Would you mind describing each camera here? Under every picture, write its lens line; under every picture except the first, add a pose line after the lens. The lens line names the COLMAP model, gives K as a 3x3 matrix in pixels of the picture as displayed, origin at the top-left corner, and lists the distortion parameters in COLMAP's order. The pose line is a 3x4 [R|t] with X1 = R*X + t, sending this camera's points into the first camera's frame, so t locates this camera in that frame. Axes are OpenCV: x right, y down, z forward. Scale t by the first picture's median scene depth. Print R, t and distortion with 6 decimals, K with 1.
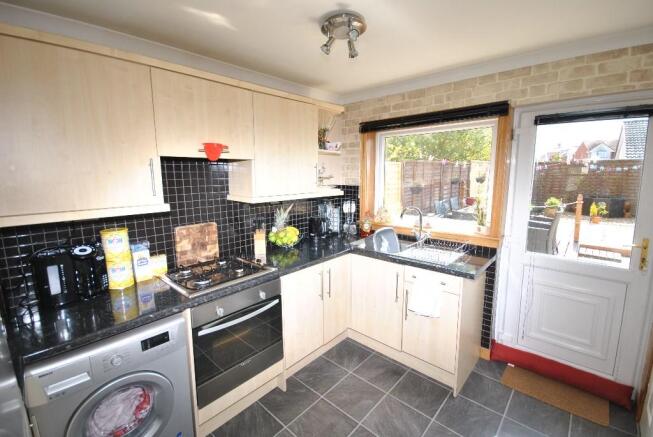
lens RADIAL K [[287.3, 0, 328.1], [0, 287.3, 218.4], [0, 0, 1]] dist [0.005402, -0.007217]
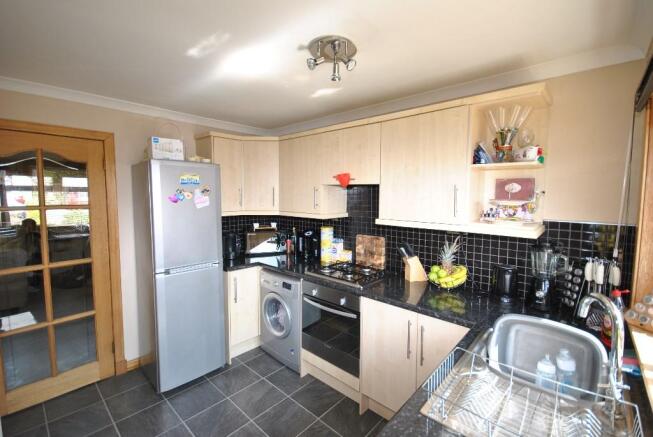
lens RADIAL K [[287.3, 0, 330.3], [0, 287.3, 217.8], [0, 0, 1]] dist [0.005402, -0.007217]
pose [[-0.004328, 0.085662, -0.996315, 0.850969], [-0.164571, 0.982678, 0.085204, -0.145403], [0.986356, 0.164333, 0.009845, 0.844075]]
